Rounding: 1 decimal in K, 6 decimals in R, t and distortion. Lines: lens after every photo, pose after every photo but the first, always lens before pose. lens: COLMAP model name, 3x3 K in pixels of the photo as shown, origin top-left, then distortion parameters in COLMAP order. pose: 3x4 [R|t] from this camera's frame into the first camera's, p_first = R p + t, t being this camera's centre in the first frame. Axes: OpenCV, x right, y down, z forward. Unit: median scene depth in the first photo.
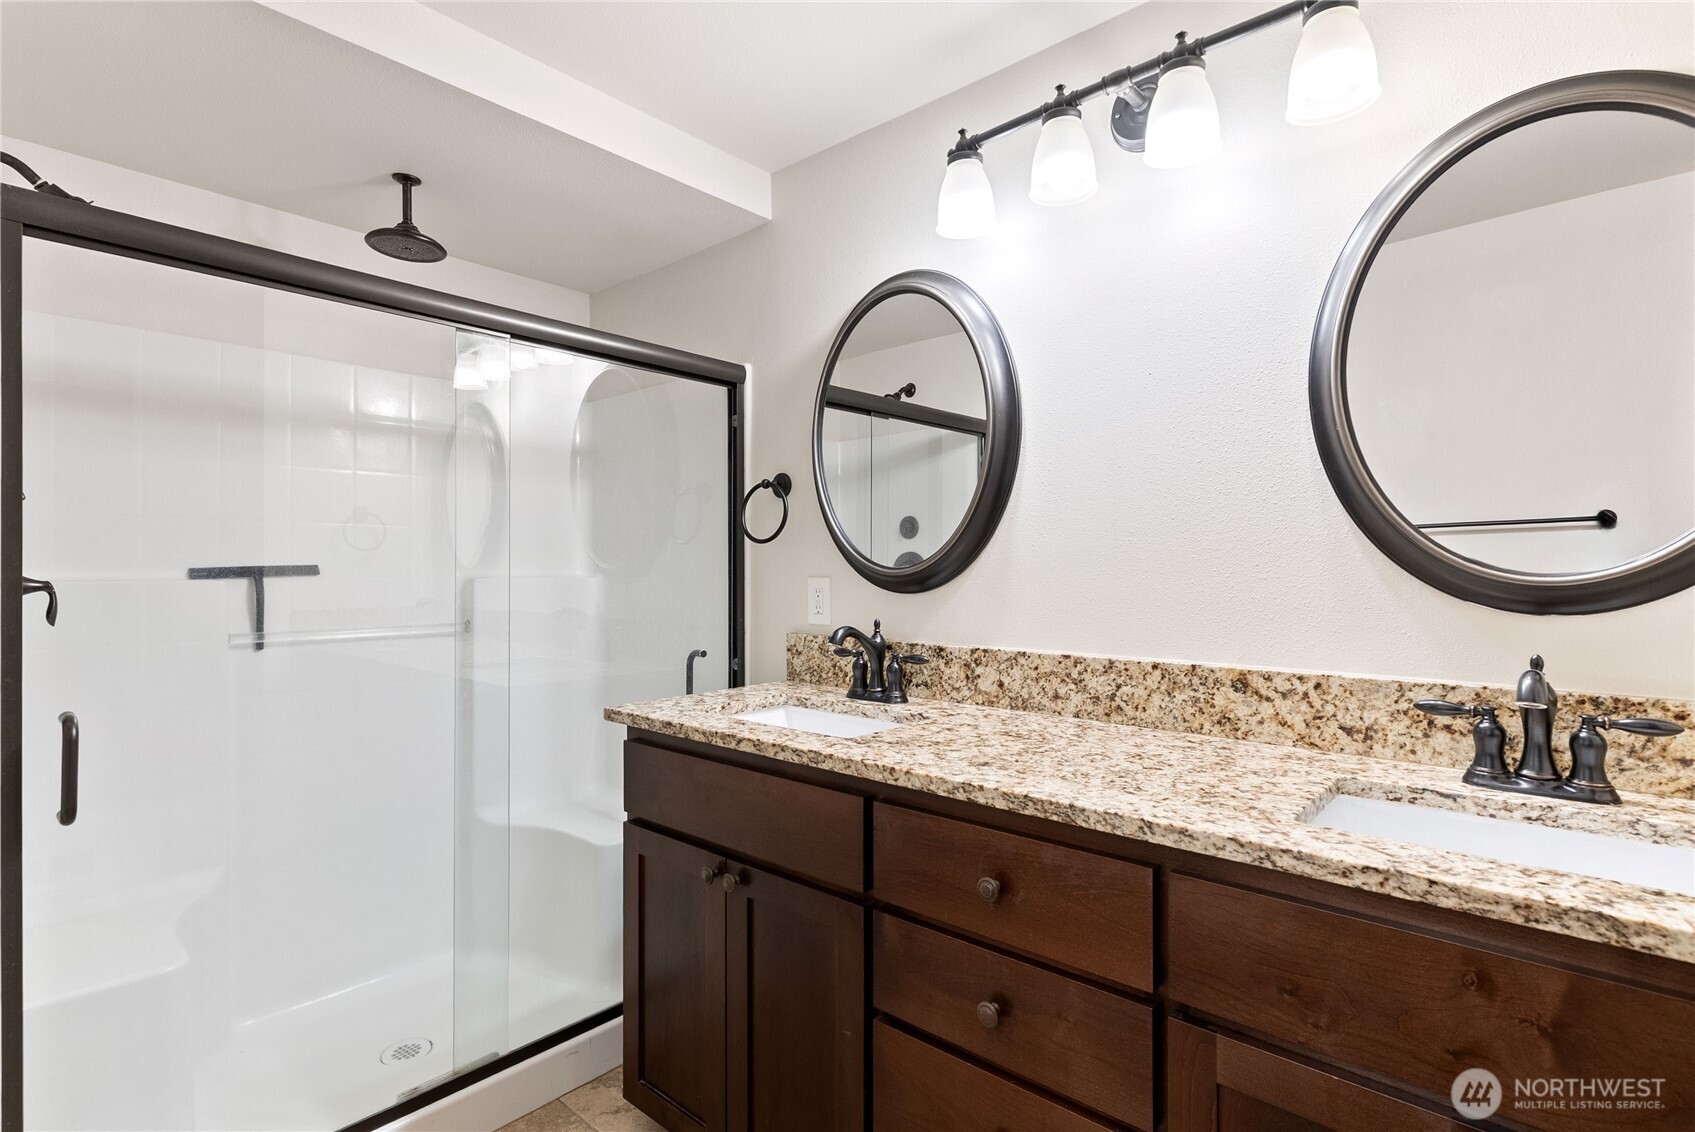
lens RADIAL K [[812.3, 0, 847.5], [0, 812.3, 565.1], [0, 0, 1]] dist [0.003893, 0.000479]
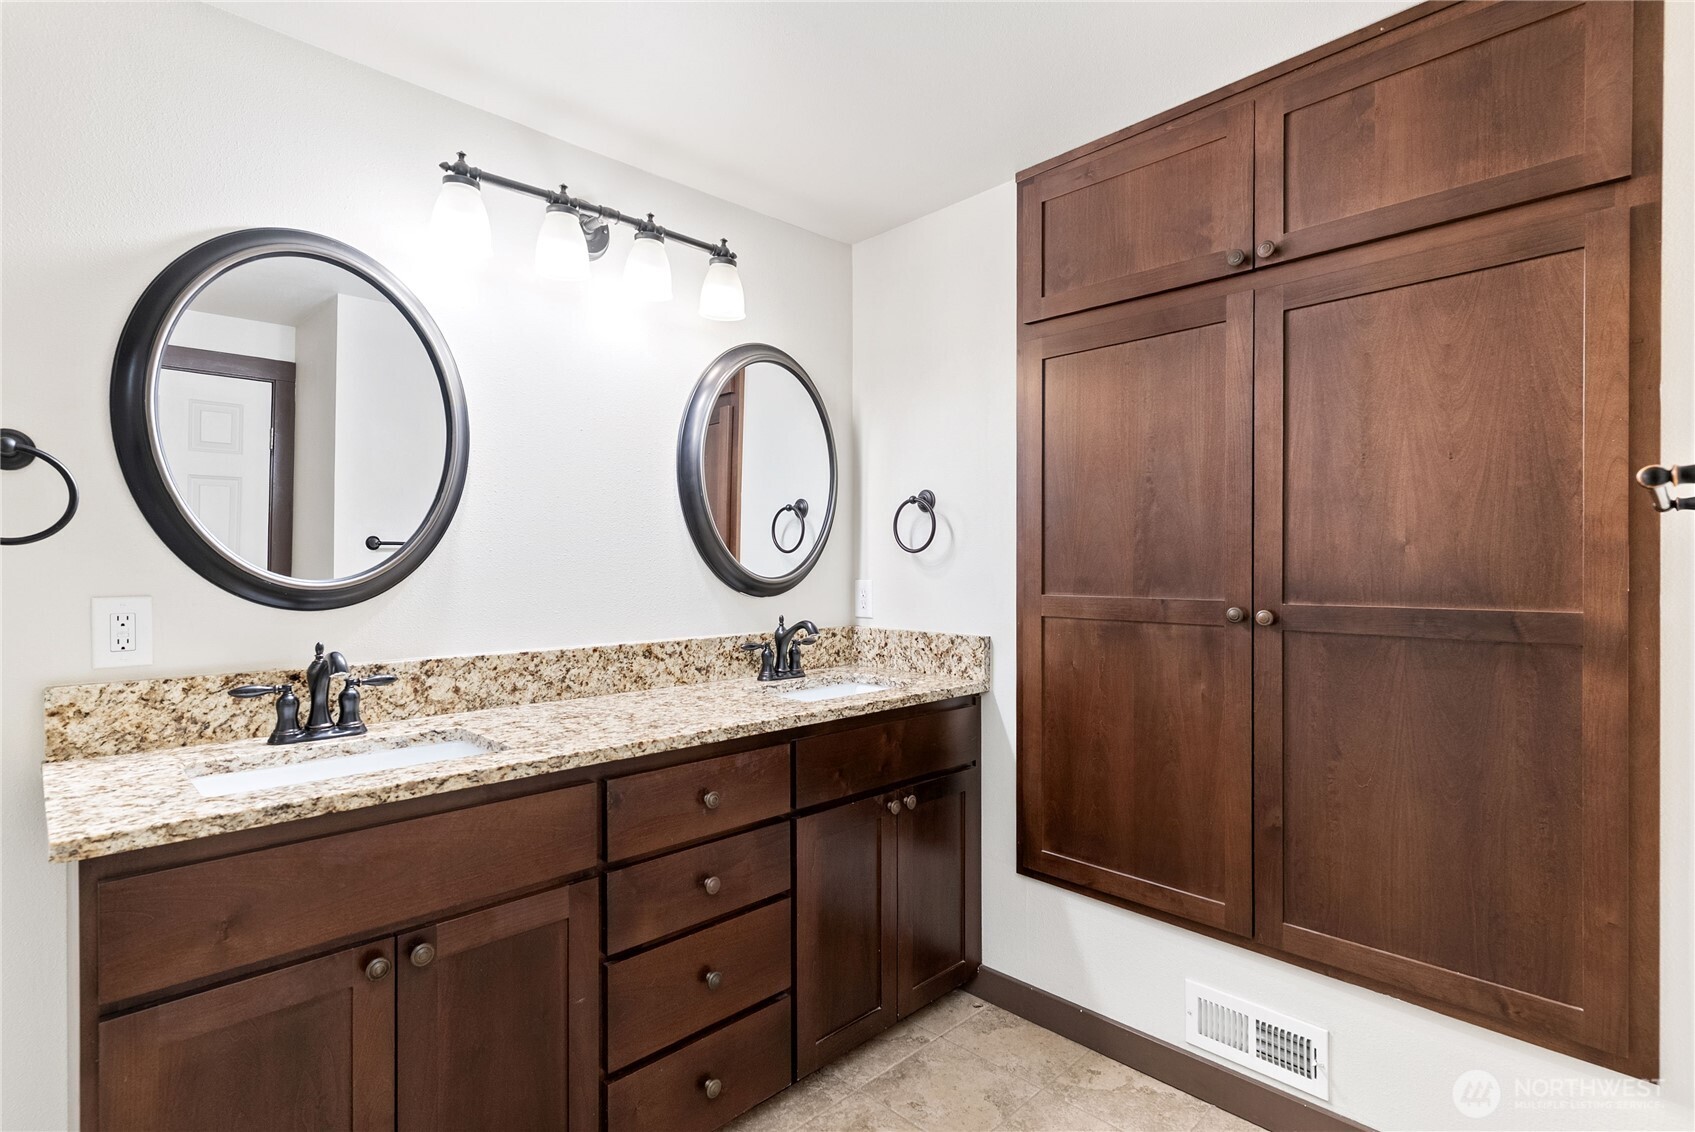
lens RADIAL K [[812.3, 0, 848.6], [0, 812.3, 562.9], [0, 0, 1]] dist [0.003893, 0.000479]
pose [[0.085702, 0.000906, 0.996320, -0.923995], [-0.000205, 1.000000, -0.000892, -0.018753], [-0.996321, -0.000127, 0.085703, 0.462993]]
